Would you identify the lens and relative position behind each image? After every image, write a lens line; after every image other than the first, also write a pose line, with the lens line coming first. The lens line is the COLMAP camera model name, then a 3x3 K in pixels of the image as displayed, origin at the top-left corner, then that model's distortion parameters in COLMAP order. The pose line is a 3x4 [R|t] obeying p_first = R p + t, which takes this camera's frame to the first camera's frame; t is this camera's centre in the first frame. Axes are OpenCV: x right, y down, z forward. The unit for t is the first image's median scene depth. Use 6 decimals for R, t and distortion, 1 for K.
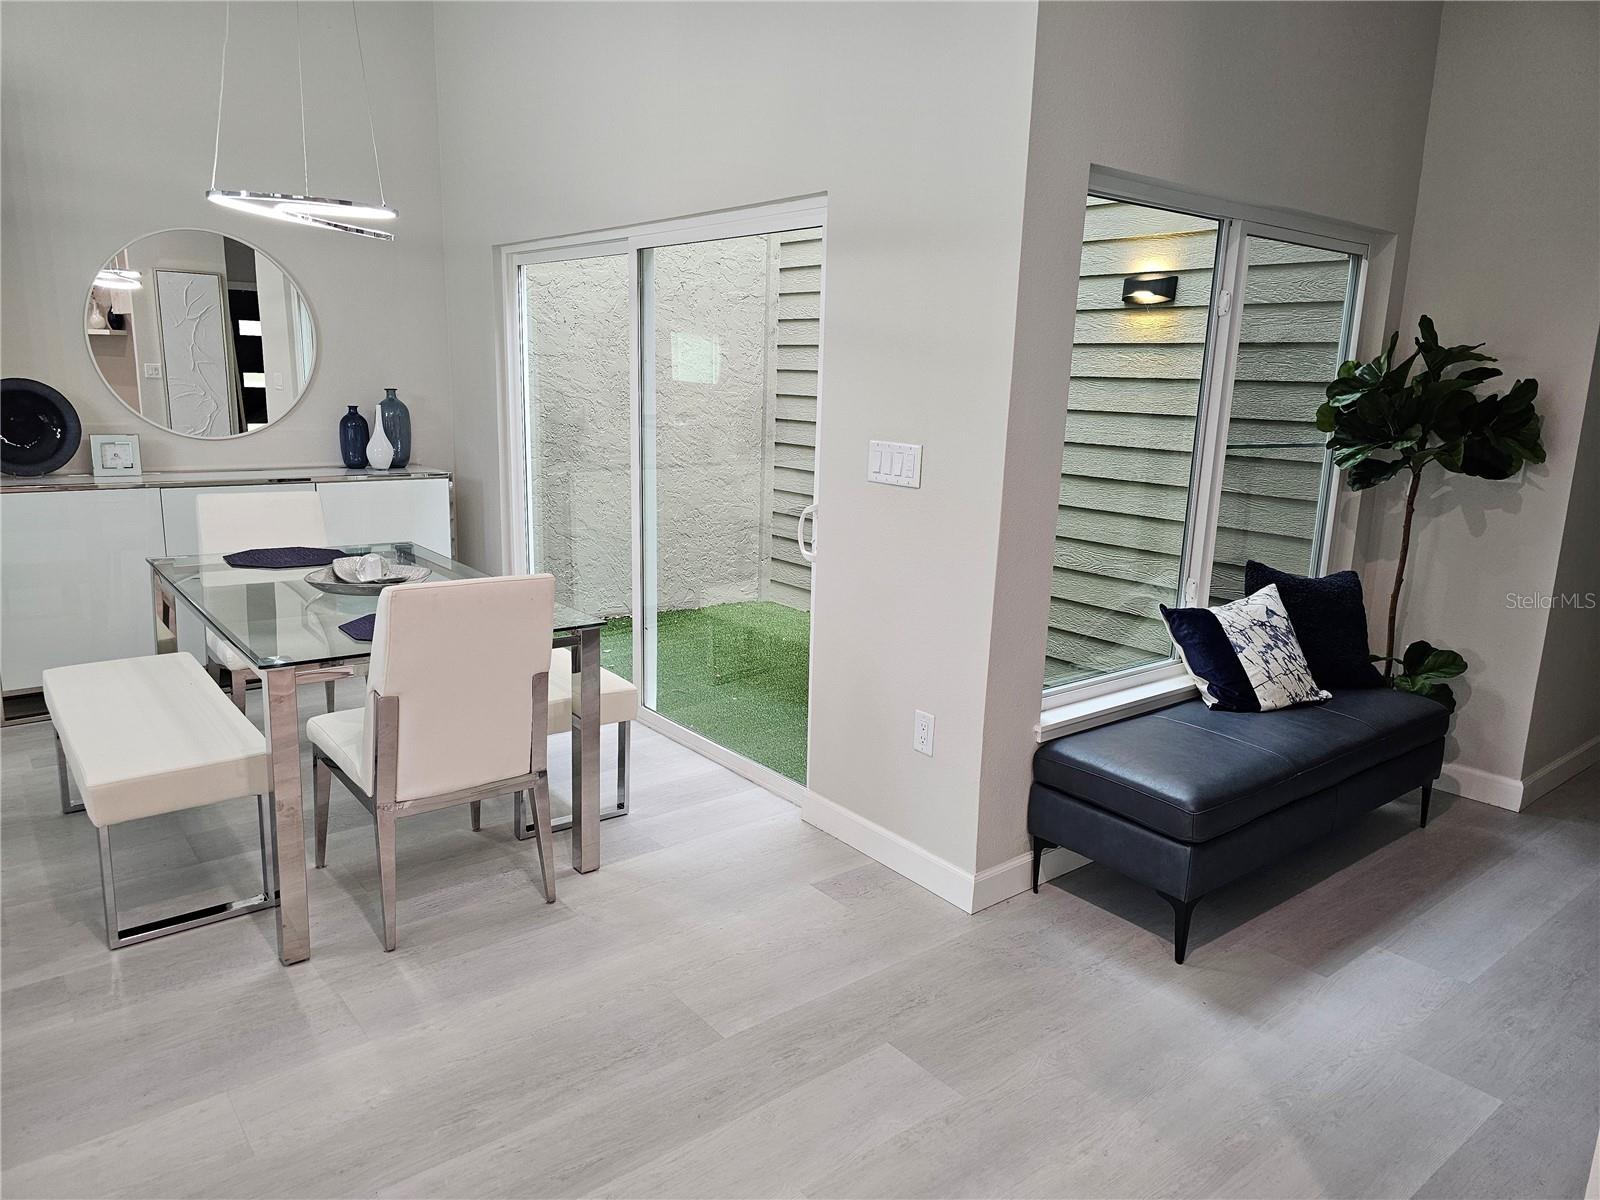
lens RADIAL K [[1064.8, 0, 796.8], [0, 1064.8, 587.9], [0, 0, 1]] dist [0.031554, -0.019028]
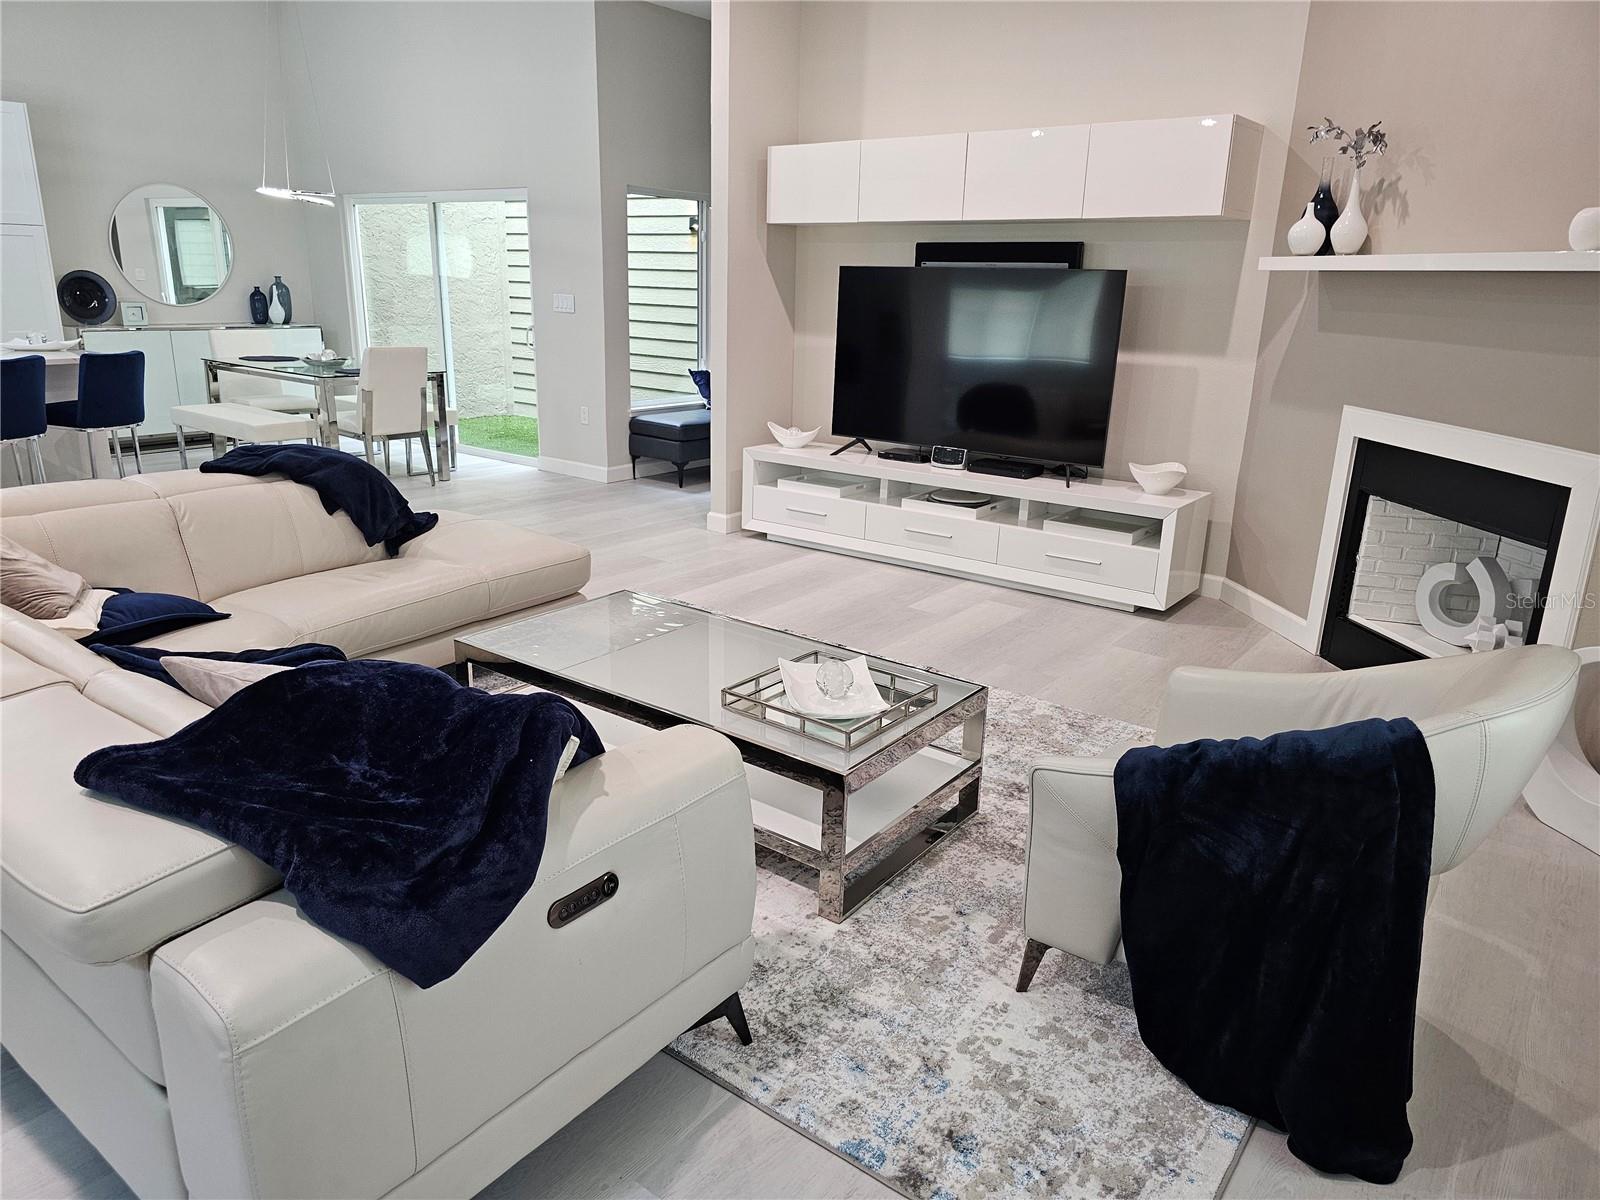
lens RADIAL K [[1064.8, 0, 793.5], [0, 1064.8, 608.8], [0, 0, 1]] dist [0.031554, -0.019028]
pose [[0.972208, -0.073392, 0.222317, 0.005479], [0.049432, 0.992535, 0.111490, 0.270105], [-0.228840, -0.097402, 0.968579, -1.276985]]
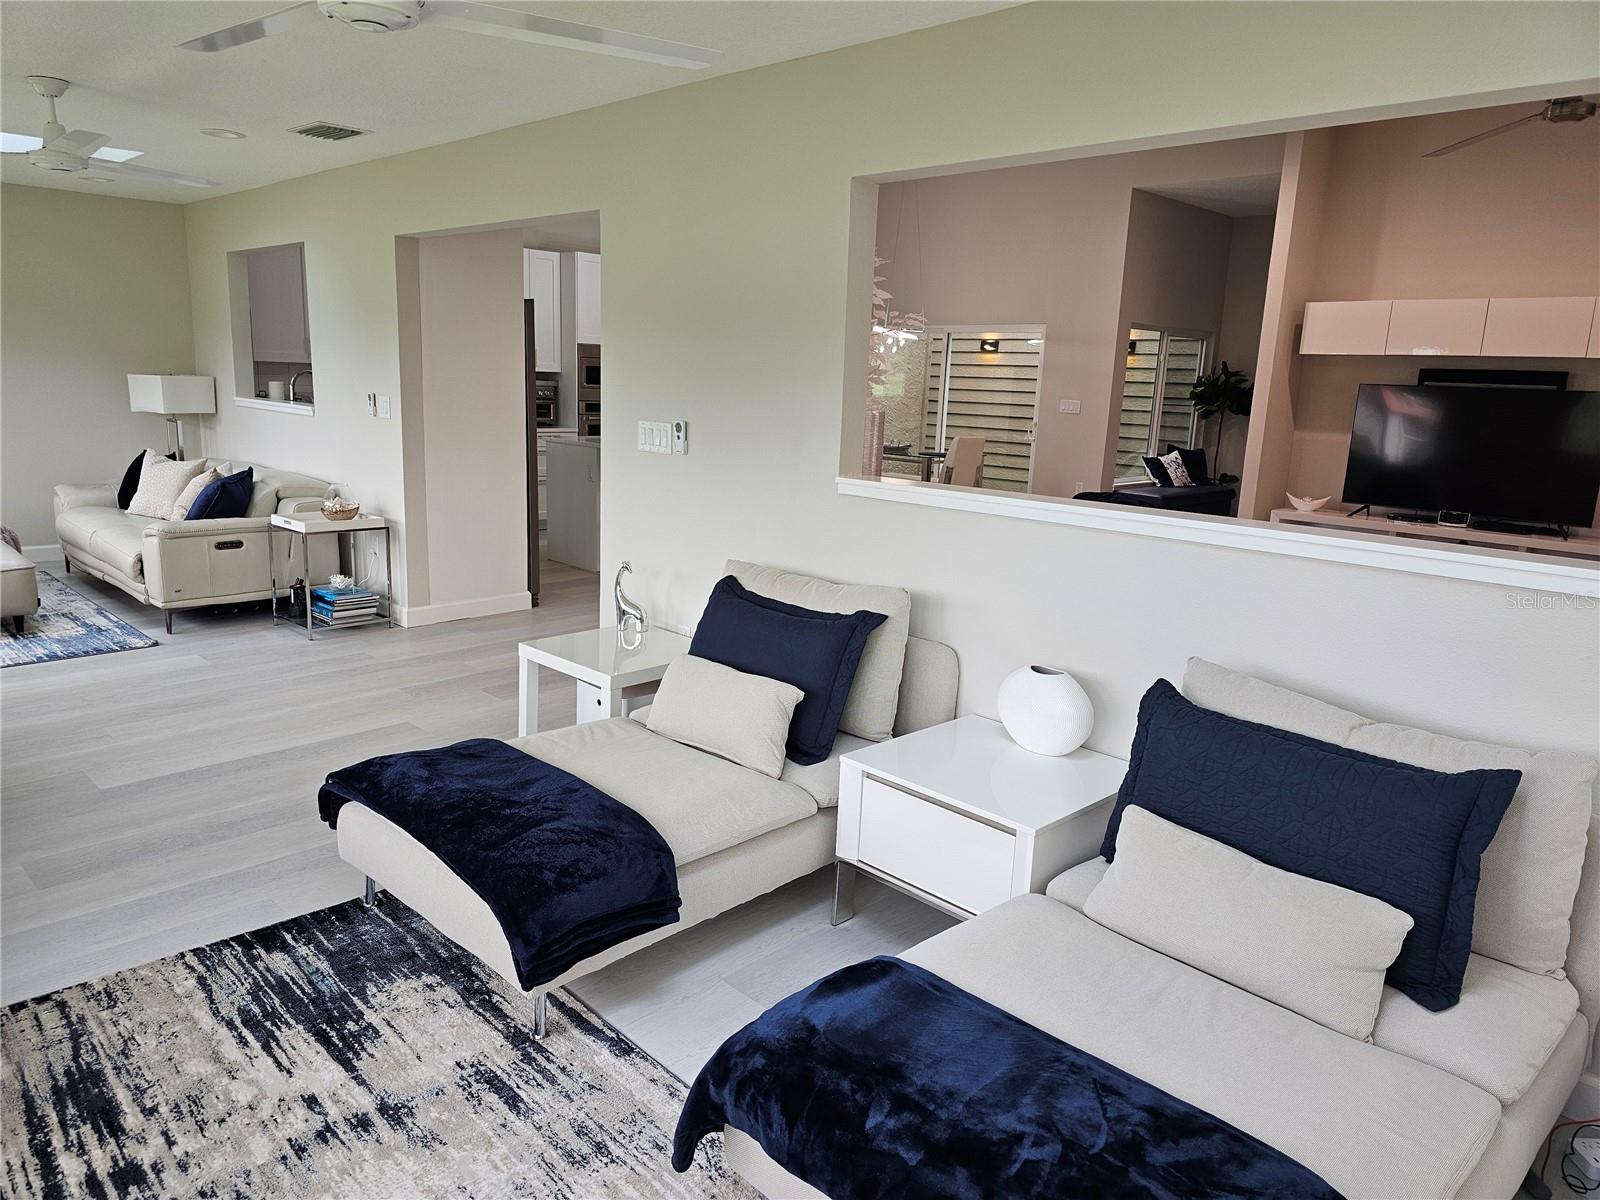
lens RADIAL K [[1064.8, 0, 796.9], [0, 1064.8, 602.7], [0, 0, 1]] dist [0.031554, -0.019028]
pose [[0.993342, -0.016508, 0.114011, -0.924150], [0.014949, 0.999783, 0.014513, 0.348866], [-0.114226, -0.012712, 0.993373, -1.788829]]
